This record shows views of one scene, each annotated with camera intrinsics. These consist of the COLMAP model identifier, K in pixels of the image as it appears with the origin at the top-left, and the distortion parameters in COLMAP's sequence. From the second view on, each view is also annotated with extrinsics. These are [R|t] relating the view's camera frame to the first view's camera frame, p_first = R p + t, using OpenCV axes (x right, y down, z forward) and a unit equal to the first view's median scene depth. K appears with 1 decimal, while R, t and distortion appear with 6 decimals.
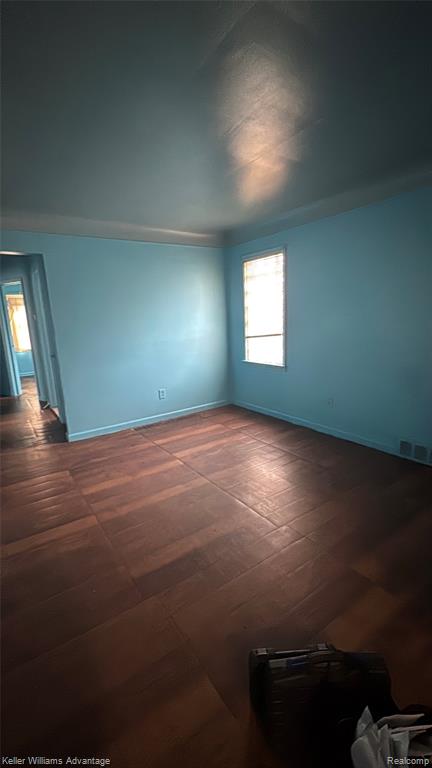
lens RADIAL K [[337.9, 0, 216.0], [0, 337.9, 384.0], [0, 0, 1]] dist [-0.000553, 0.000009]
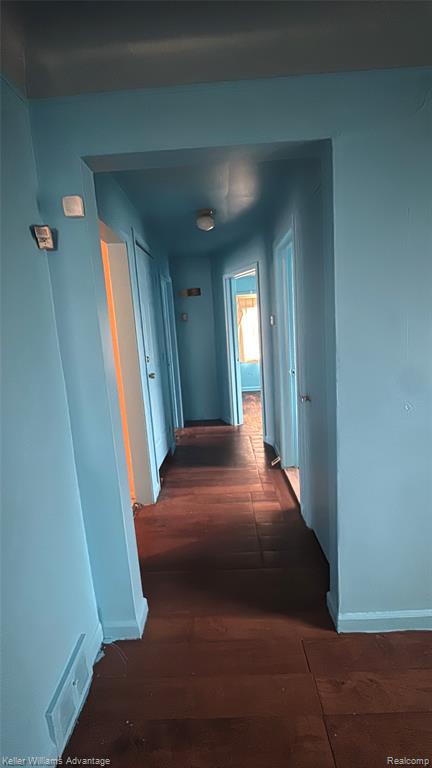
lens RADIAL K [[337.9, 0, 216.0], [0, 337.9, 384.0], [0, 0, 1]] dist [-0.000553, 0.000009]
pose [[0.823127, 0.083130, -0.561739, -0.203452], [-0.085646, 0.996085, 0.021909, -0.068632], [0.561361, 0.030076, 0.827024, 0.332714]]
